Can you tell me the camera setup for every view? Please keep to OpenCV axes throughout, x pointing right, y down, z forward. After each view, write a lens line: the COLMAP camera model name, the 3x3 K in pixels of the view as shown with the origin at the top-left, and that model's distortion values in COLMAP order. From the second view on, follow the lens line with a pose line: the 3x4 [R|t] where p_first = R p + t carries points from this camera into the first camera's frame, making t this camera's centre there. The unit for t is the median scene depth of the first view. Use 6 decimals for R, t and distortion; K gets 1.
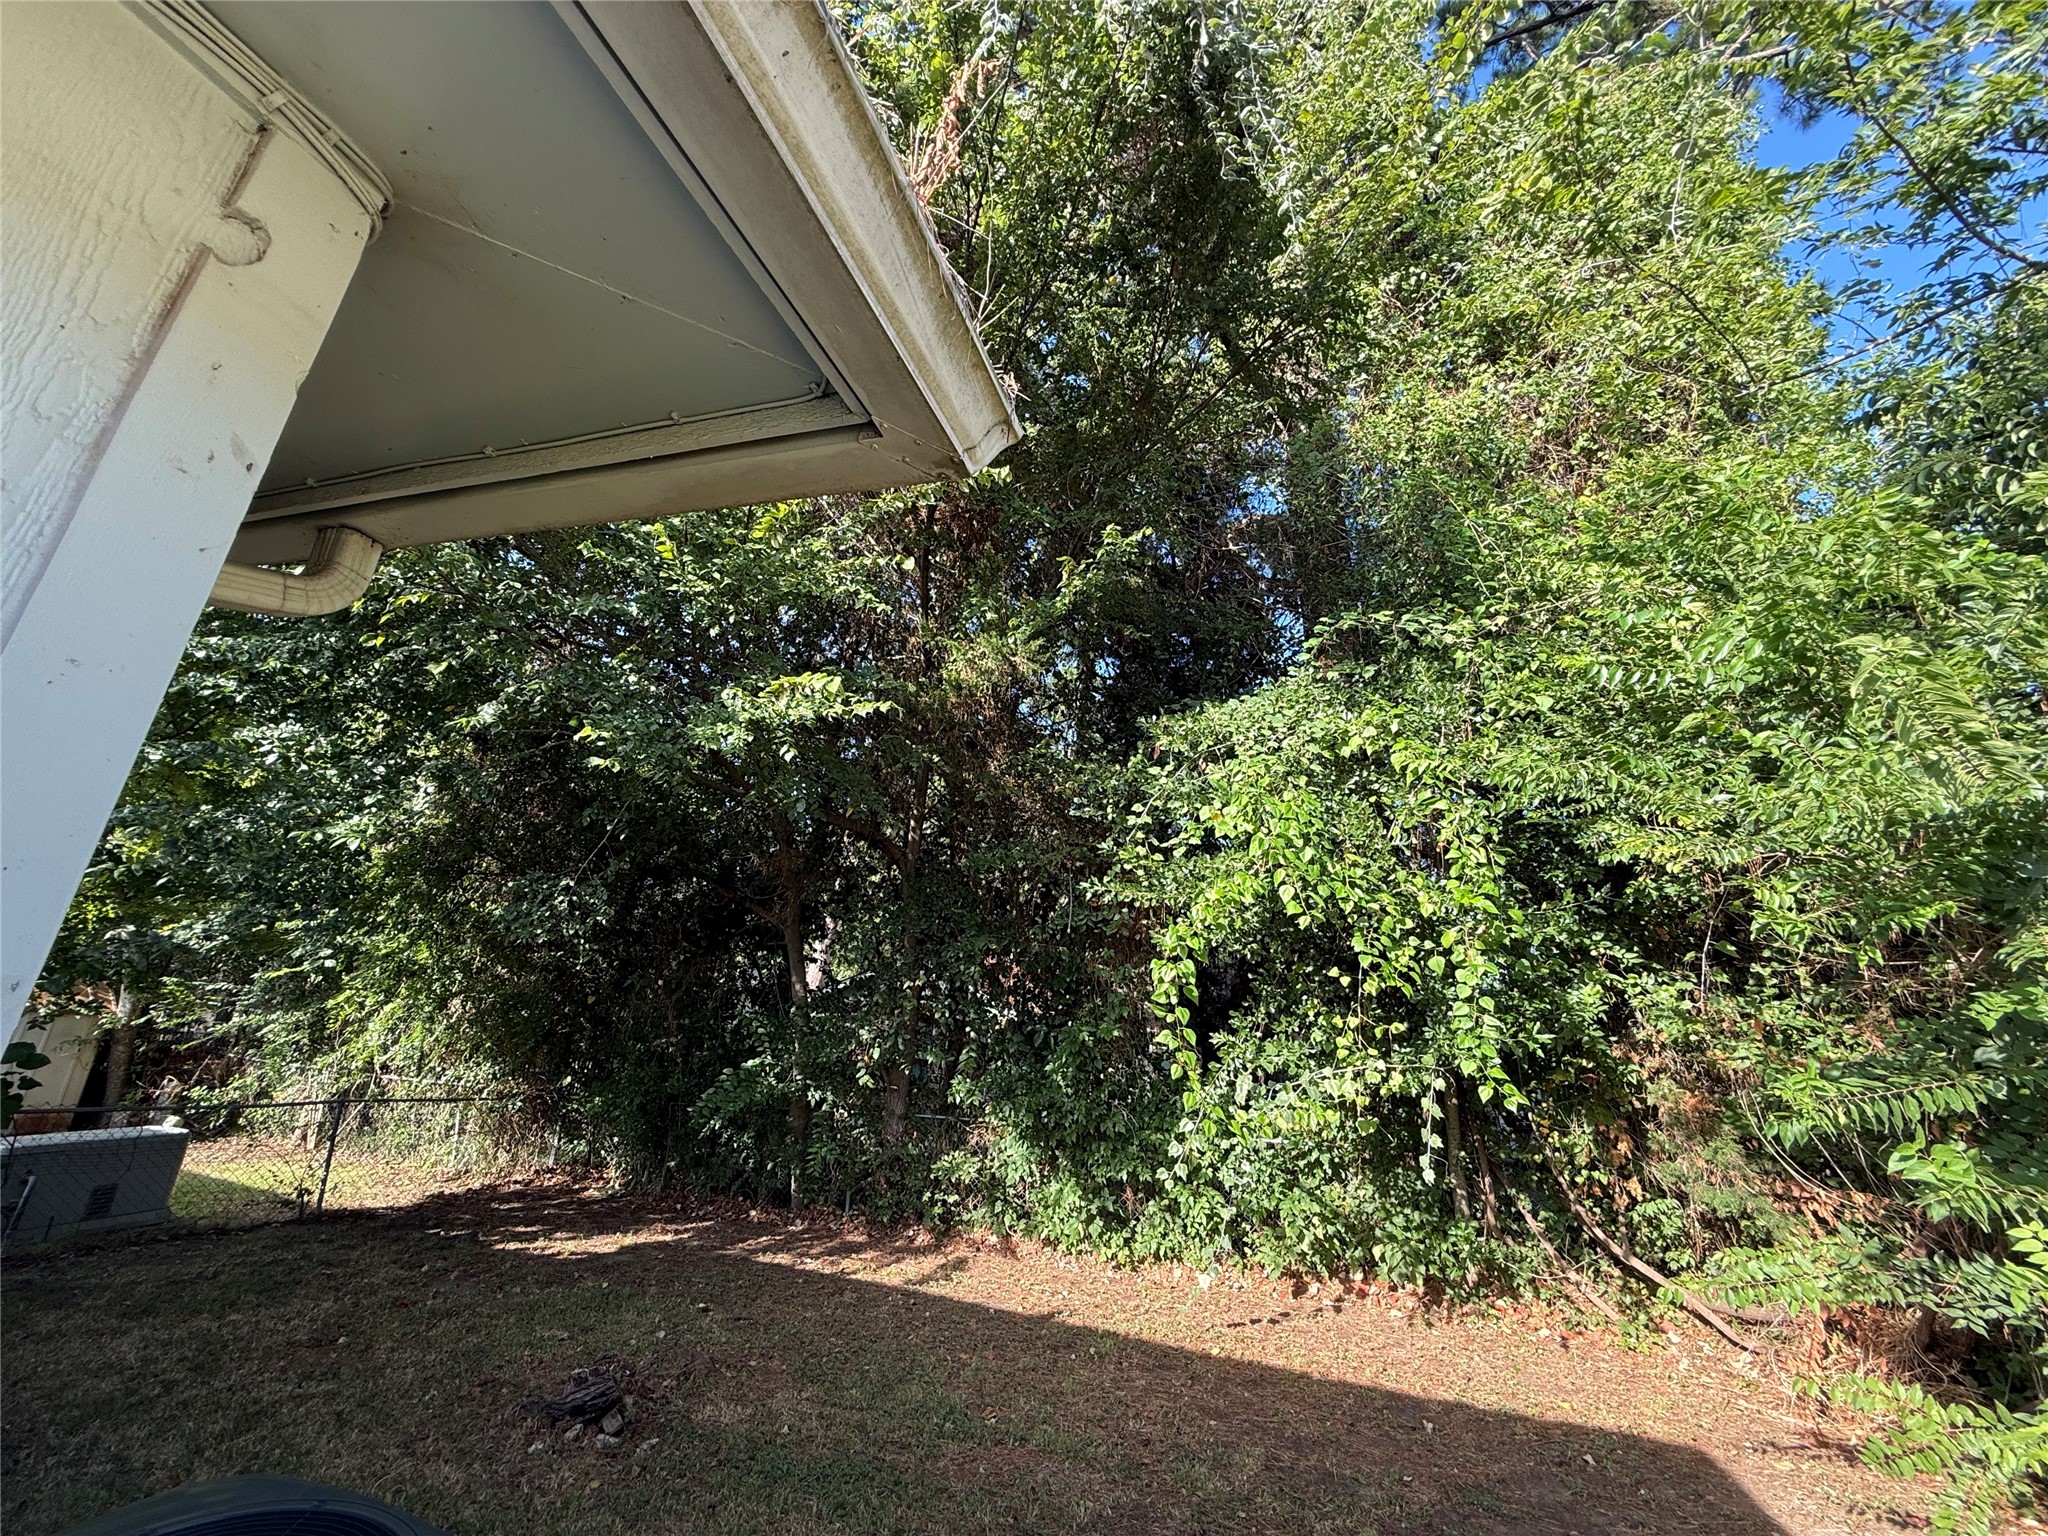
lens RADIAL K [[814.2, 0, 1018.9], [0, 814.2, 768.6], [0, 0, 1]] dist [0.000205, 0.000107]
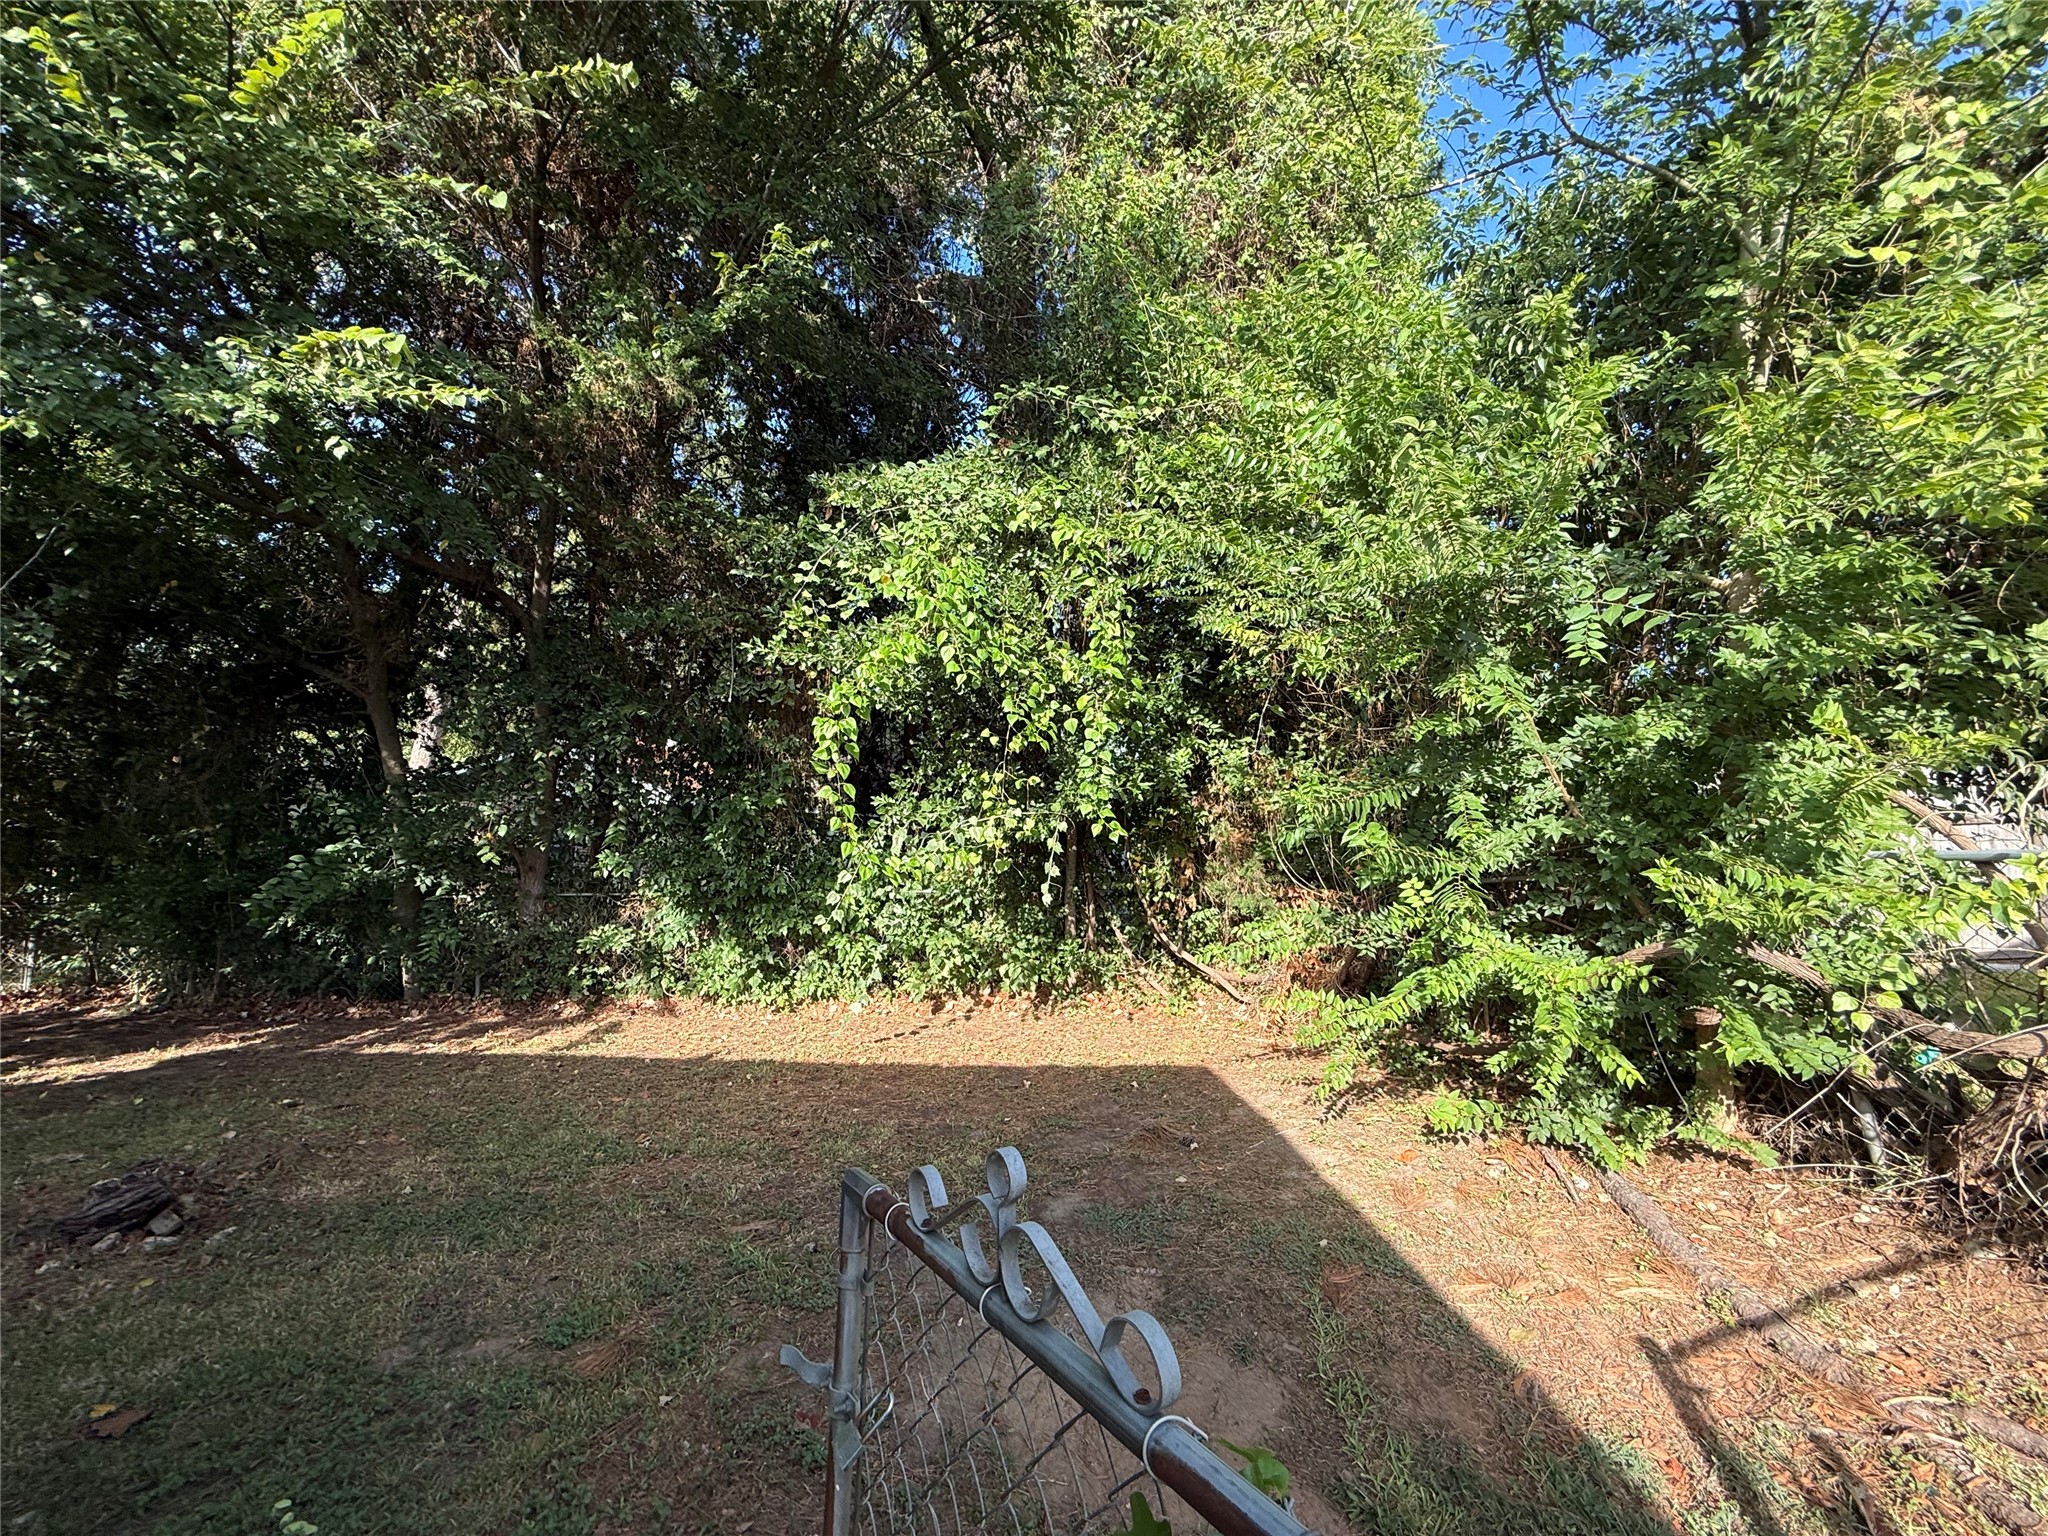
lens RADIAL K [[814.2, 0, 1018.9], [0, 814.2, 768.6], [0, 0, 1]] dist [0.000205, 0.000107]
pose [[0.923716, -0.009037, 0.382972, 0.009828], [-0.086524, 0.968966, 0.231558, 0.033675], [-0.373179, -0.247030, 0.894267, 0.000203]]
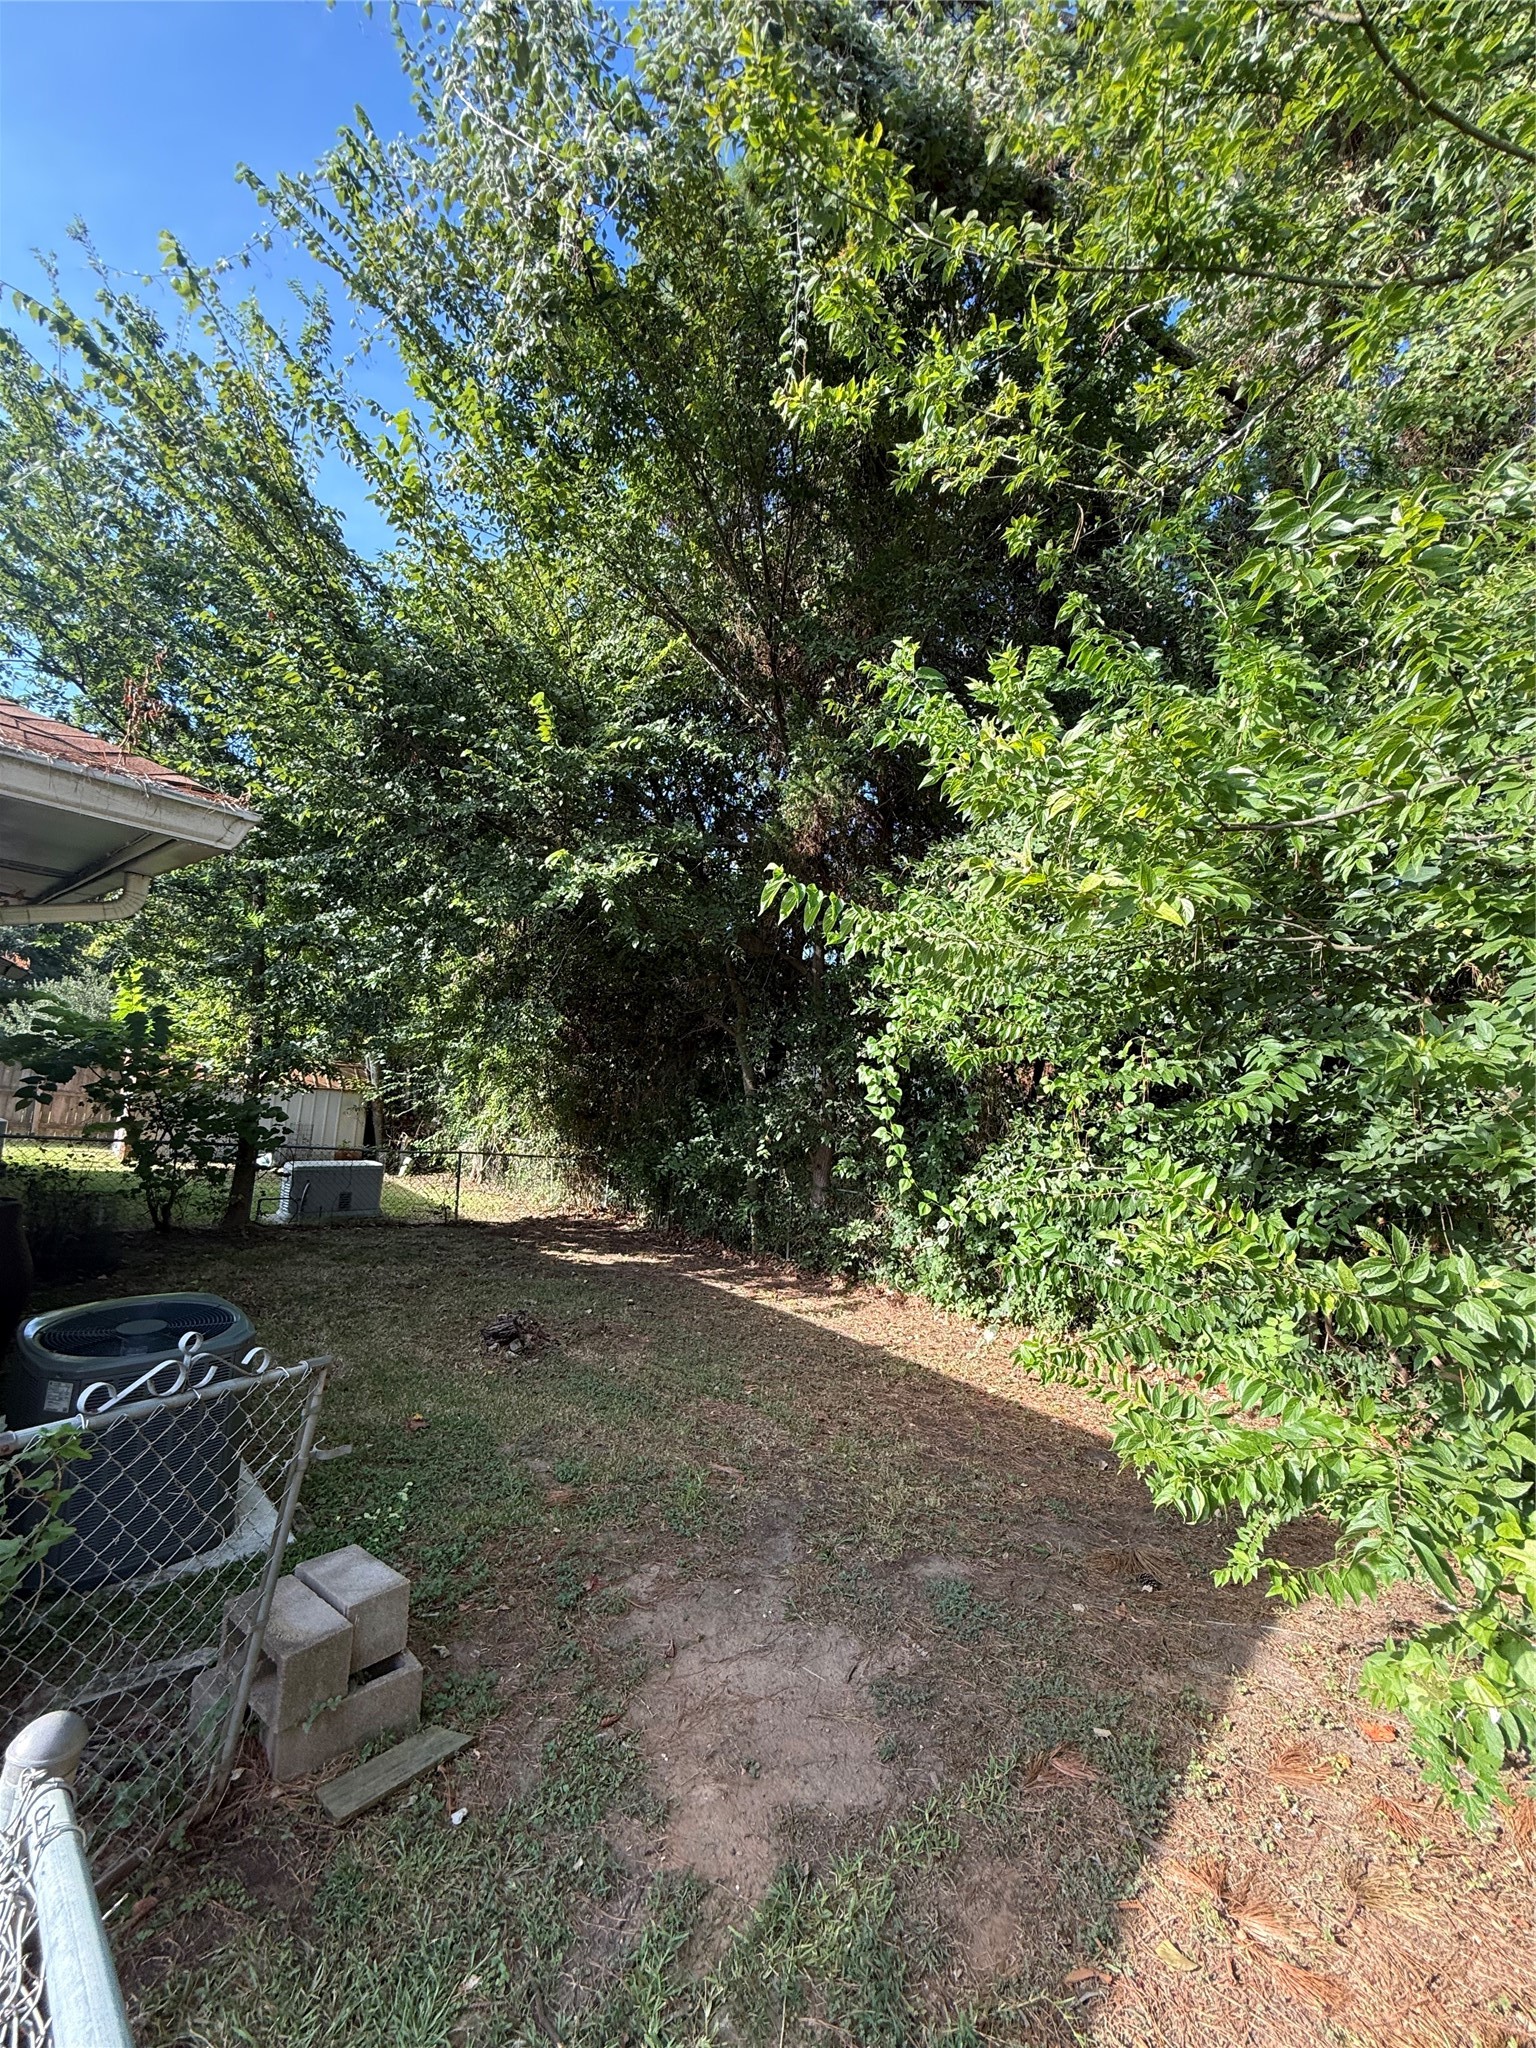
lens RADIAL K [[822.5, 0, 768.0], [0, 822.5, 1024.0], [0, 0, 1]] dist [-0.002738, -0.000132]
pose [[0.906176, -0.015059, -0.422634, 0.422143], [0.096716, 0.980260, 0.172442, -0.030869], [0.411694, -0.197138, 0.889744, -0.070316]]
